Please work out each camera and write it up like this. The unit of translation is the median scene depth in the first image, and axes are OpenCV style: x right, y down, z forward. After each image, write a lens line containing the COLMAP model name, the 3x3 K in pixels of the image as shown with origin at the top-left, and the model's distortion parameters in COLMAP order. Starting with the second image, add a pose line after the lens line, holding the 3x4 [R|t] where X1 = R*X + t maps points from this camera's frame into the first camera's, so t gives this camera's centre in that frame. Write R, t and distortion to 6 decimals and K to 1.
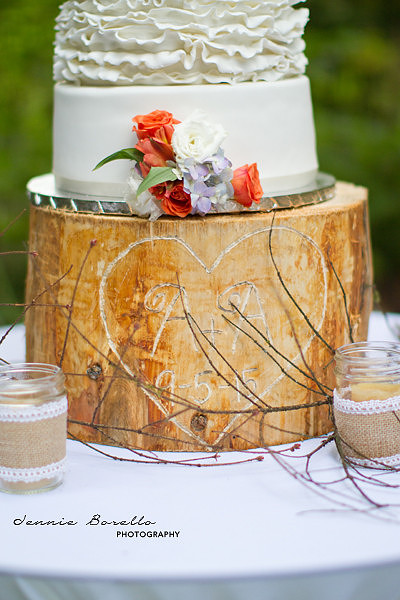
lens RADIAL K [[1353.4, 0, 200.0], [0, 1353.4, 300.0], [0, 0, 1]] dist [-0.109817, -0.382773]
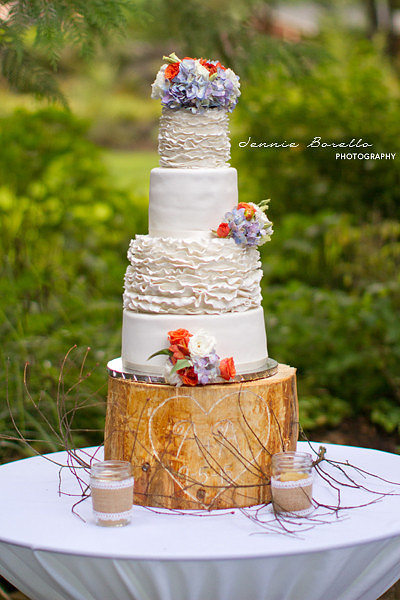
lens RADIAL K [[1353.4, 0, 200.0], [0, 1353.4, 300.0], [0, 0, 1]] dist [-0.109817, -0.382773]
pose [[0.999952, 0.009648, -0.001546, -0.001771], [-0.009756, 0.994657, -0.102771, 0.014379], [0.000546, 0.102781, 0.994704, -0.891067]]
